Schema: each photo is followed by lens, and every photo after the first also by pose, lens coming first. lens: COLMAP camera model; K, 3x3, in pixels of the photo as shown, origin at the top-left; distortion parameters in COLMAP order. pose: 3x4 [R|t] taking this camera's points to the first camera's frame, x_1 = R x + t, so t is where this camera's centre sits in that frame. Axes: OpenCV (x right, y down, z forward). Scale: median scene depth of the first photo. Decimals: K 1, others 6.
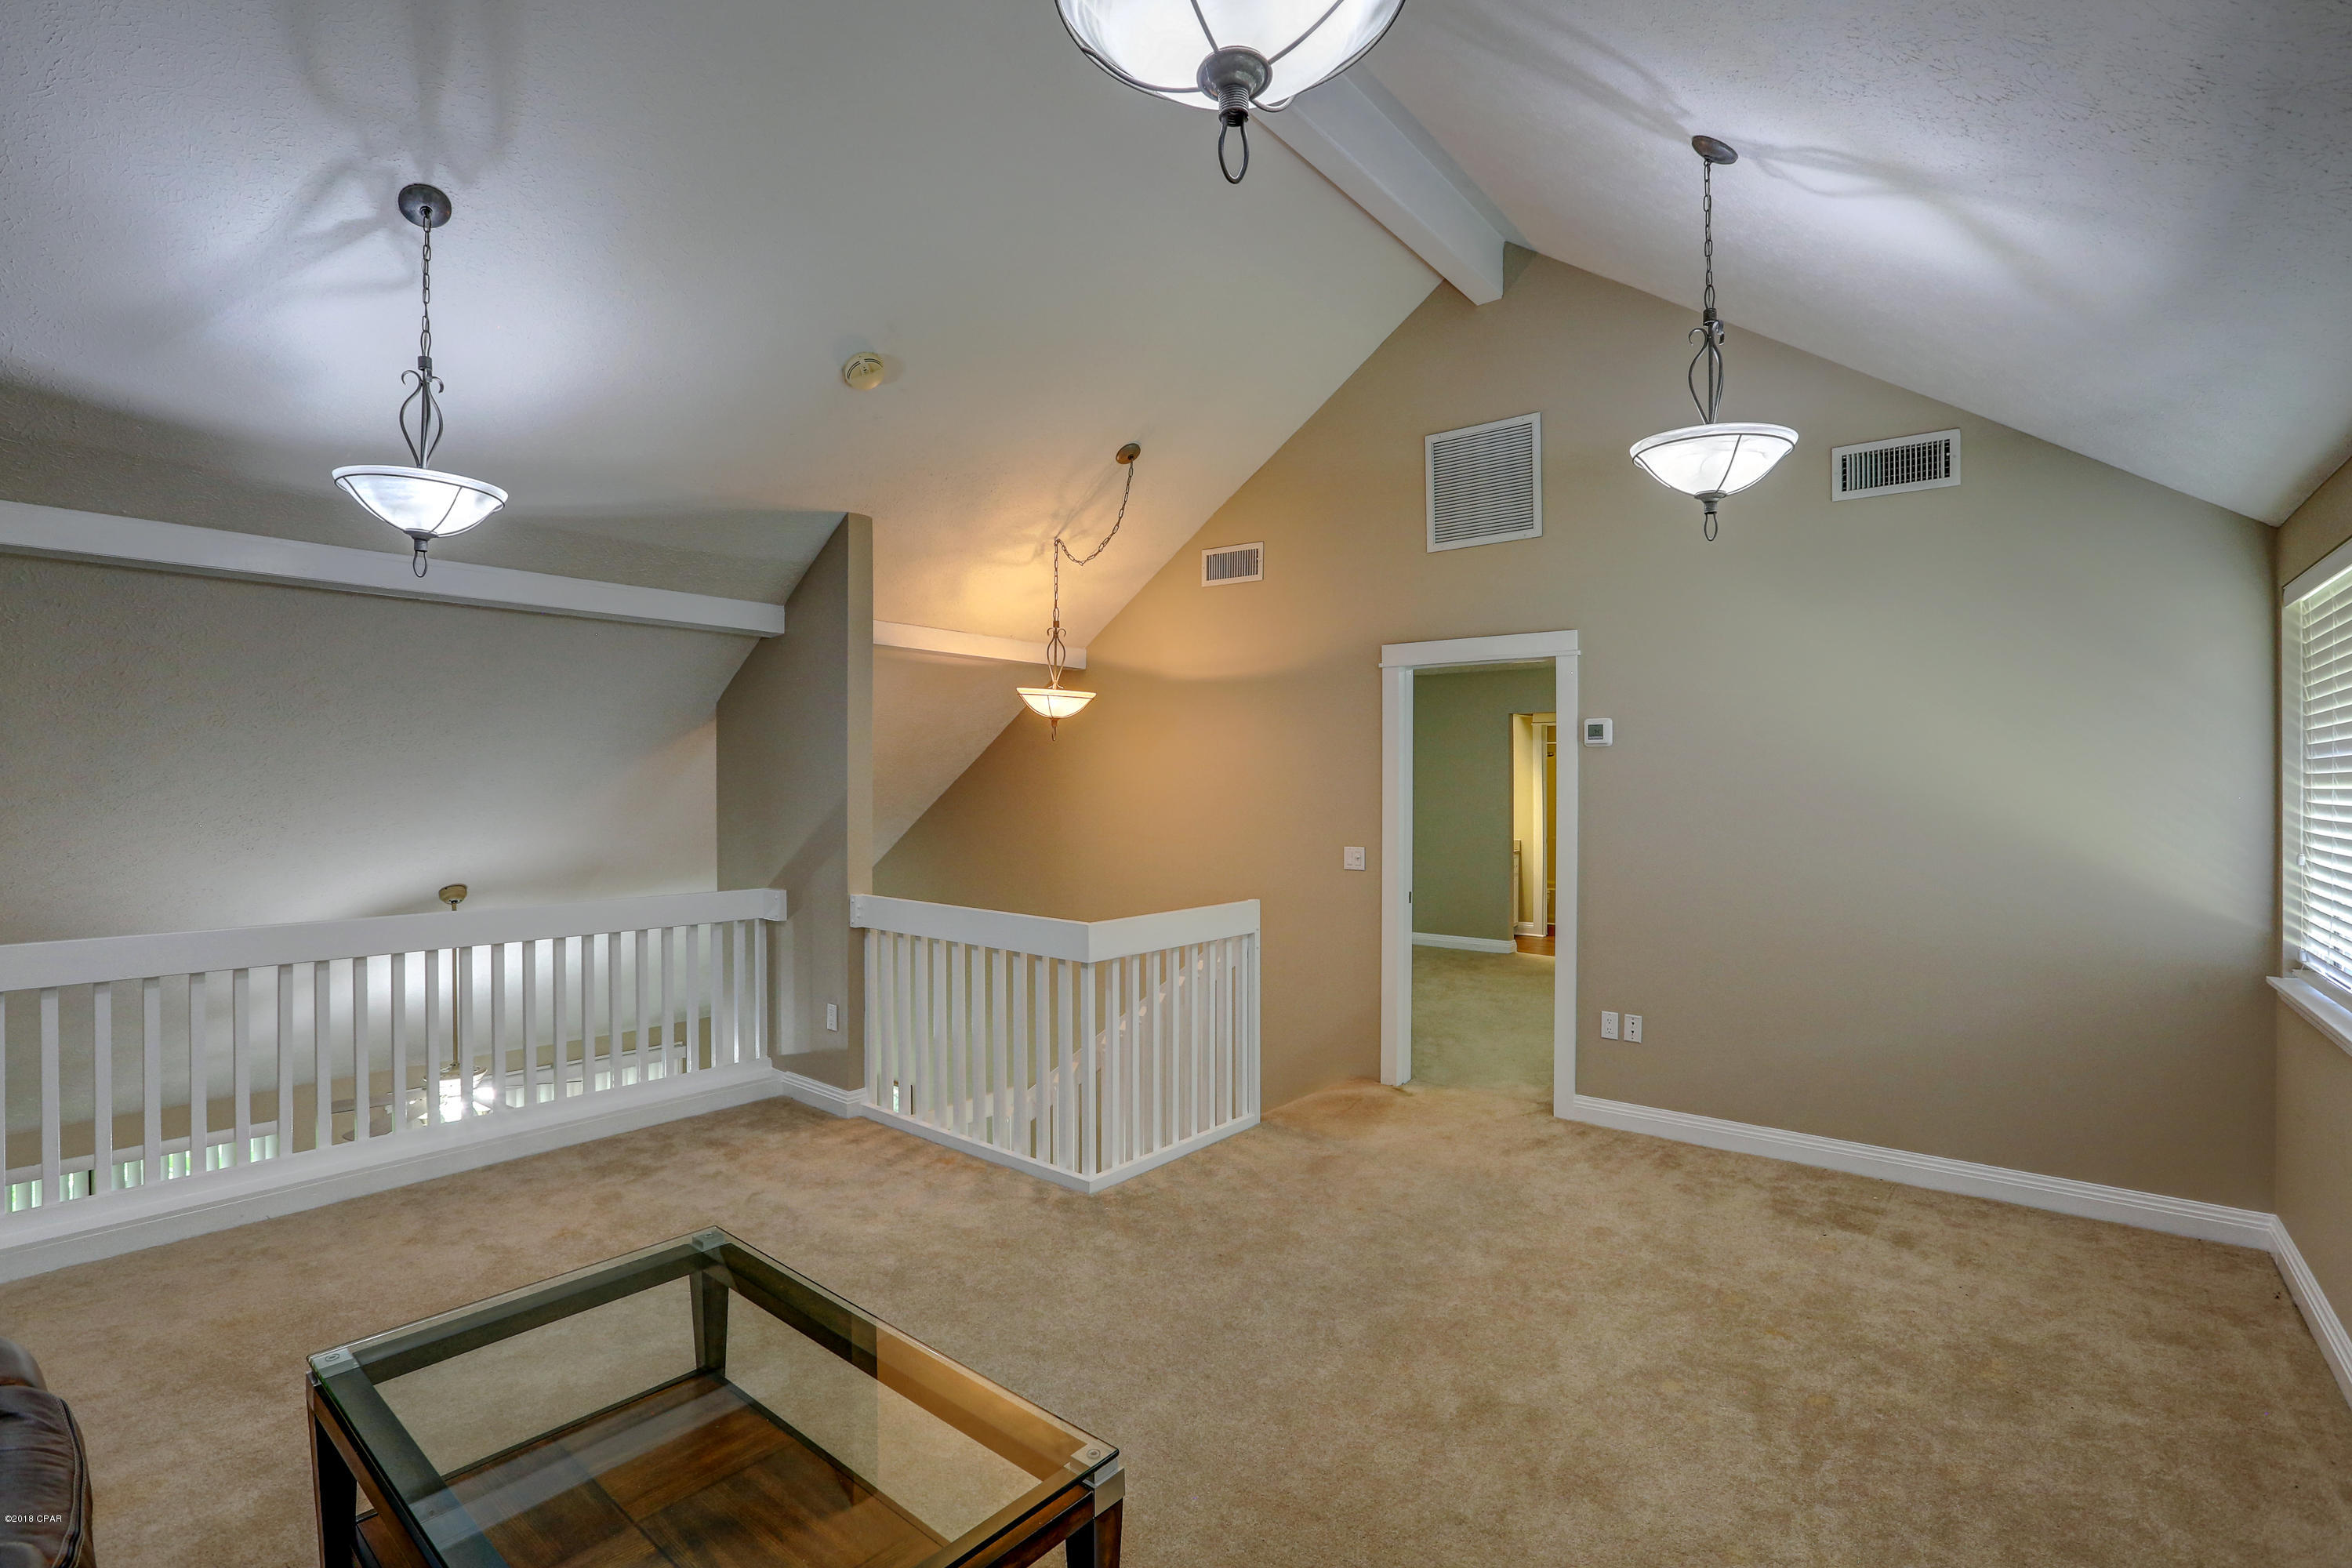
lens RADIAL K [[1077.7, 0, 1183.0], [0, 1077.7, 786.6], [0, 0, 1]] dist [-0.041007, 0.010557]
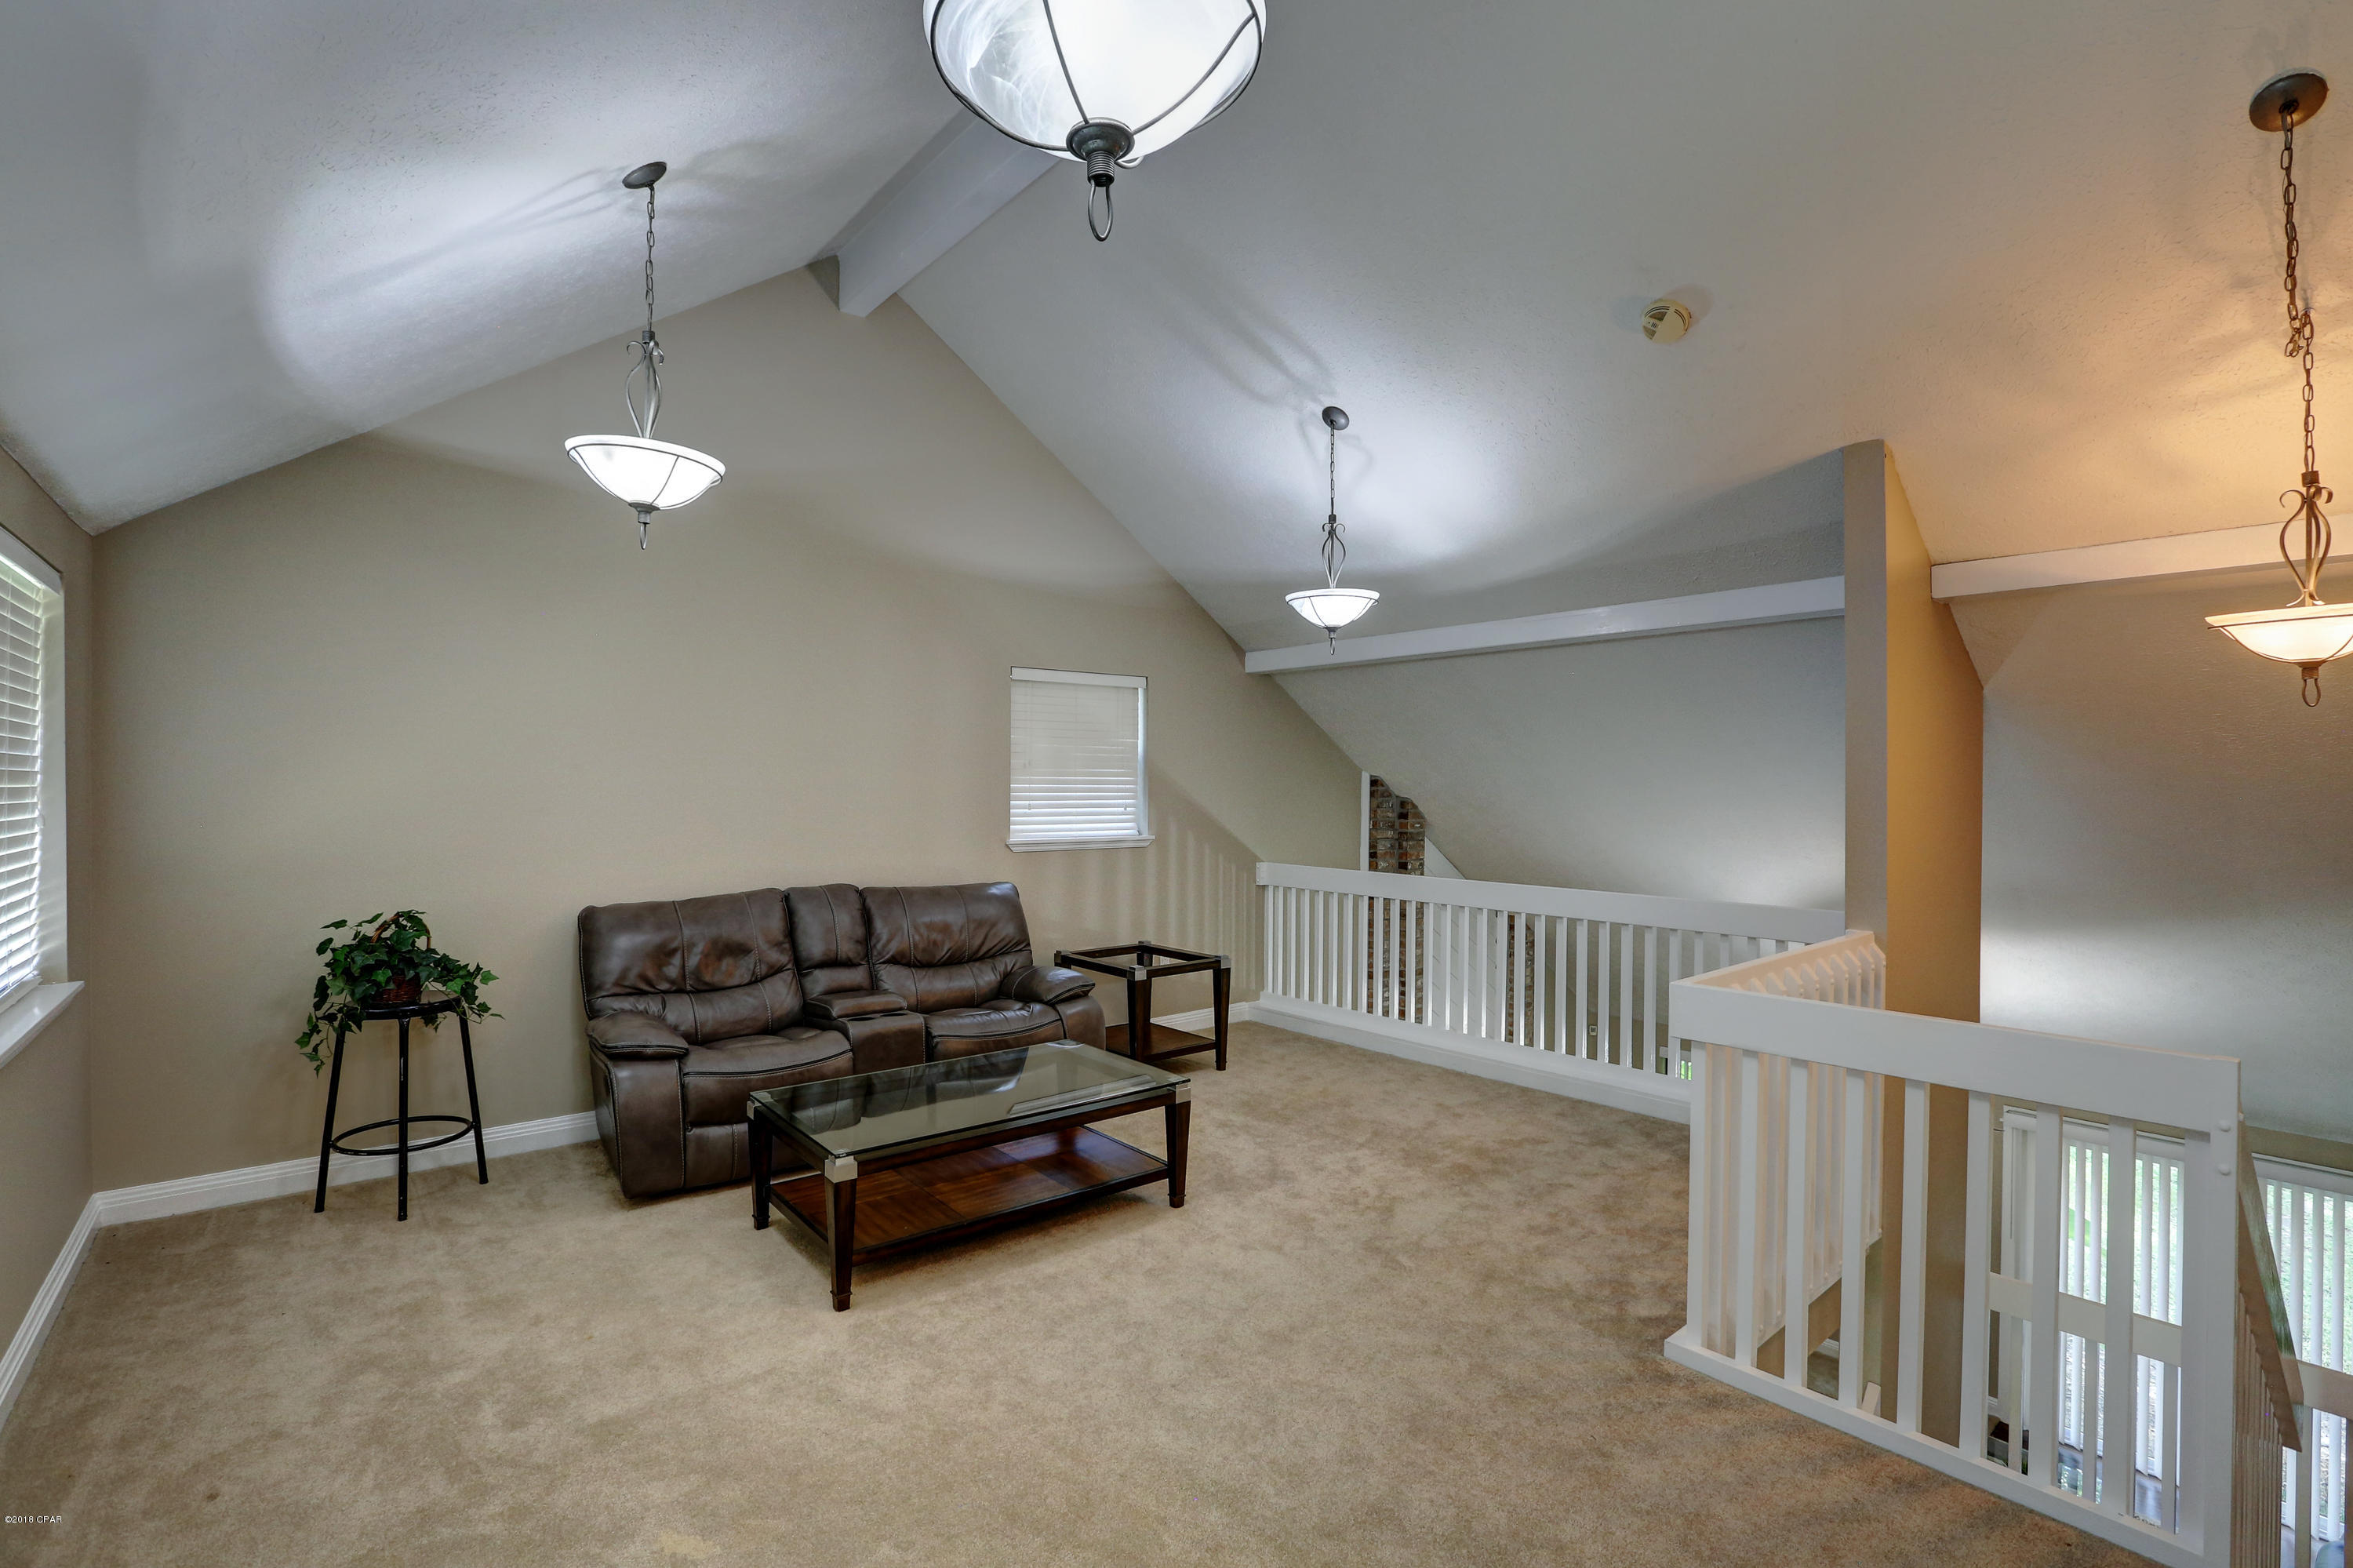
lens RADIAL K [[1078.2, 0, 1183.7], [0, 1078.2, 767.2], [0, 0, 1]] dist [-0.041007, 0.010557]
pose [[-0.187814, -0.016380, -0.982068, 0.684470], [-0.007738, 0.999855, -0.015197, -0.002540], [0.982174, 0.004746, -0.187913, 0.824410]]
